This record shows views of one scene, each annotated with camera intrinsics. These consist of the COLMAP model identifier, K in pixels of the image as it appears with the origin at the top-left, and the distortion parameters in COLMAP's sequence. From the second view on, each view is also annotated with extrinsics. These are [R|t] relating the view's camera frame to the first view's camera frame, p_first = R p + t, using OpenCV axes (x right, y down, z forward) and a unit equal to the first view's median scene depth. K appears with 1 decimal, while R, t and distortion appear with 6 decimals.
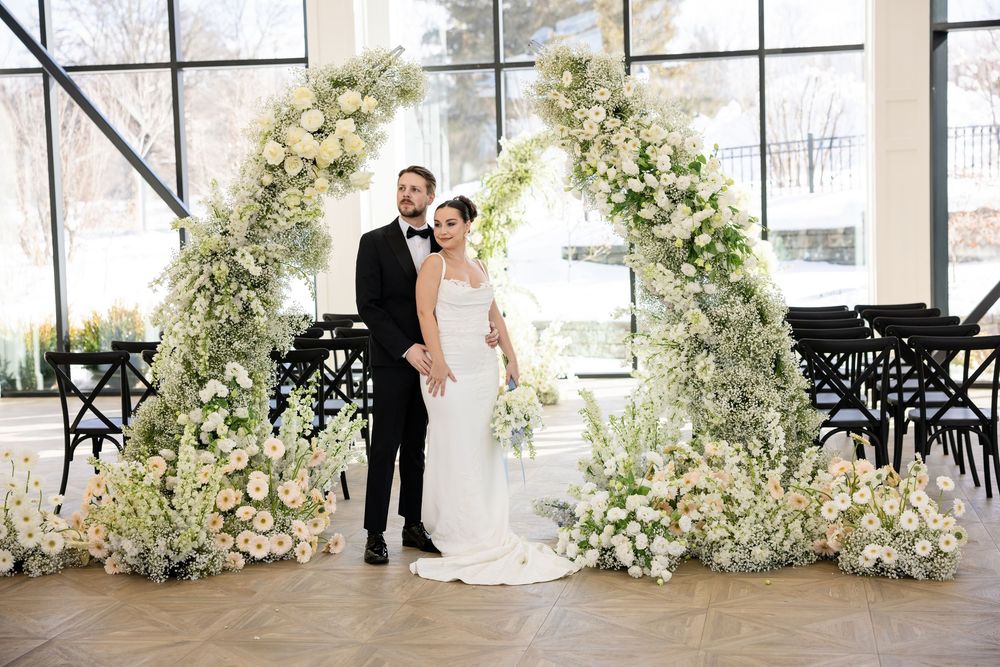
lens RADIAL K [[1557.9, 0, 503.0], [0, 1557.9, 327.9], [0, 0, 1]] dist [0.135341, 0.000000]
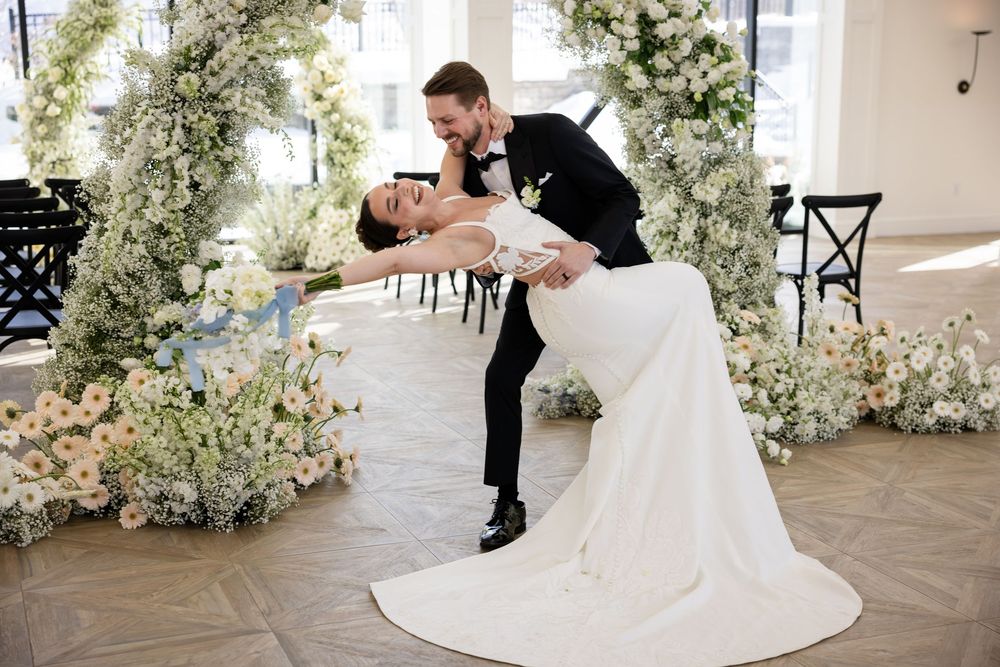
lens RADIAL K [[1416.3, 0, 492.2], [0, 1416.3, 326.5], [0, 0, 1]] dist [0.092937, 0.000000]
pose [[0.859377, -0.060508, 0.507750, -0.422606], [0.012912, 0.995225, 0.096745, -0.002283], [-0.511179, -0.076584, 0.856055, 0.328204]]
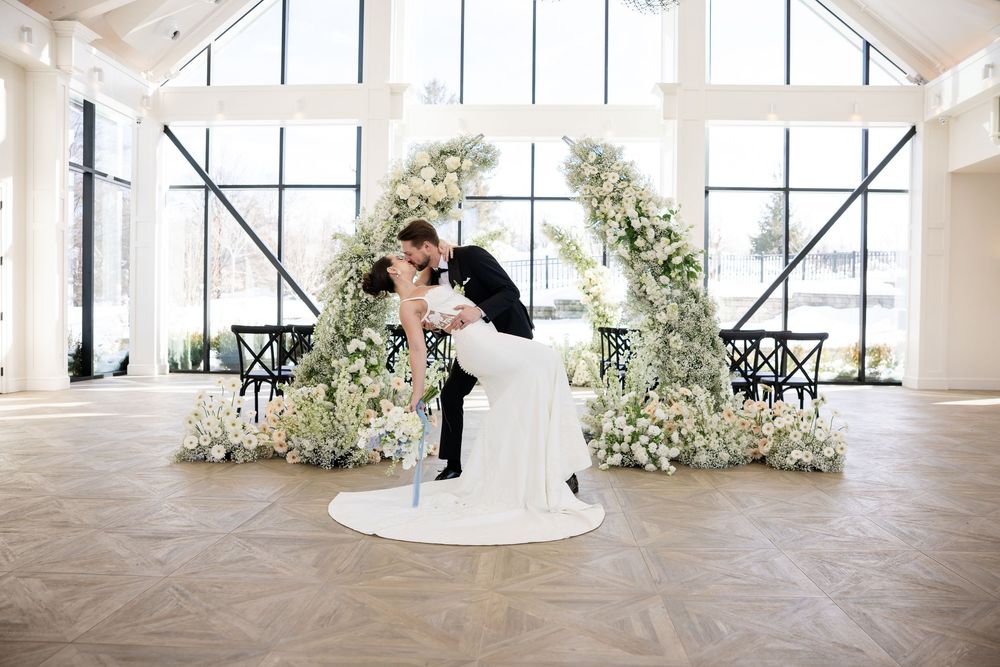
lens RADIAL K [[784.1, 0, 496.6], [0, 784.1, 331.3], [0, 0, 1]] dist [-0.095339, 0.074789]
pose [[0.991237, 0.038977, 0.126218, -0.148197], [-0.033013, 0.998253, -0.048998, 0.059458], [-0.127907, 0.044401, 0.990792, 0.236466]]
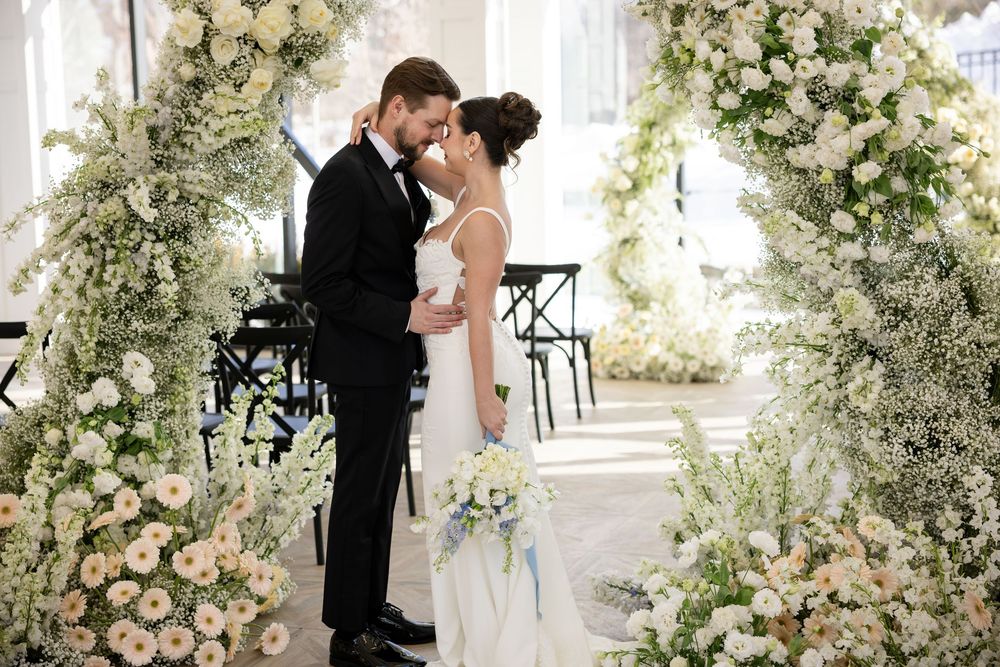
lens RADIAL K [[1613.4, 0, 492.9], [0, 1613.4, 326.7], [0, 0, 1]] dist [0.153001, 0.000000]
pose [[0.986845, 0.024967, -0.159732, 0.086619], [-0.017809, 0.998779, 0.046090, -0.023218], [0.160687, -0.042639, 0.986084, 0.360937]]
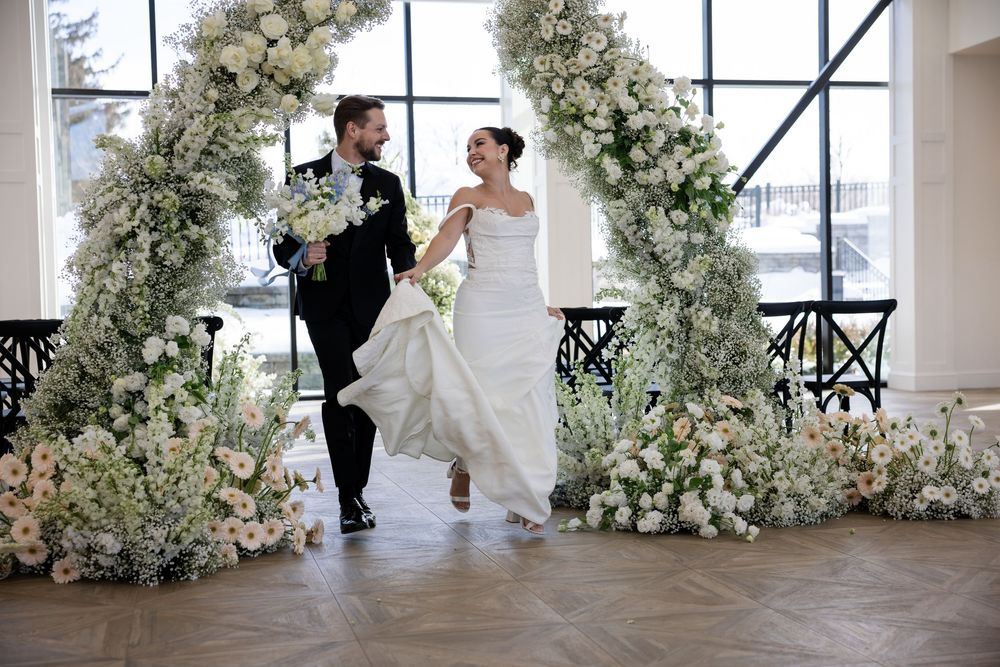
lens RADIAL K [[1291.3, 0, 491.2], [0, 1291.3, 347.7], [0, 0, 1]] dist [0.067392, 0.000000]
pose [[0.917427, -0.004355, 0.397880, -0.296652], [0.021471, 0.999025, -0.038573, 0.069366], [-0.397325, 0.043931, 0.916626, 0.329003]]
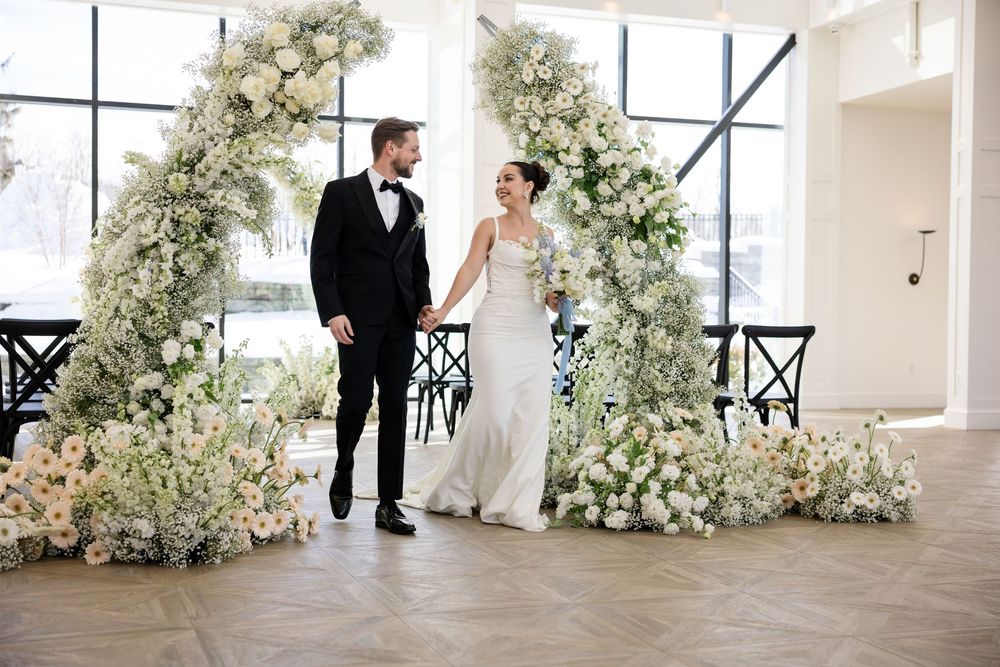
lens RADIAL K [[1258.6, 0, 485.9], [0, 1258.6, 333.3], [0, 0, 1]] dist [0.058432, 0.000000]
pose [[0.876251, 0.032117, 0.480783, -0.376340], [-0.004607, 0.998289, -0.058290, 0.070956], [-0.481832, 0.048862, 0.874900, 0.308370]]
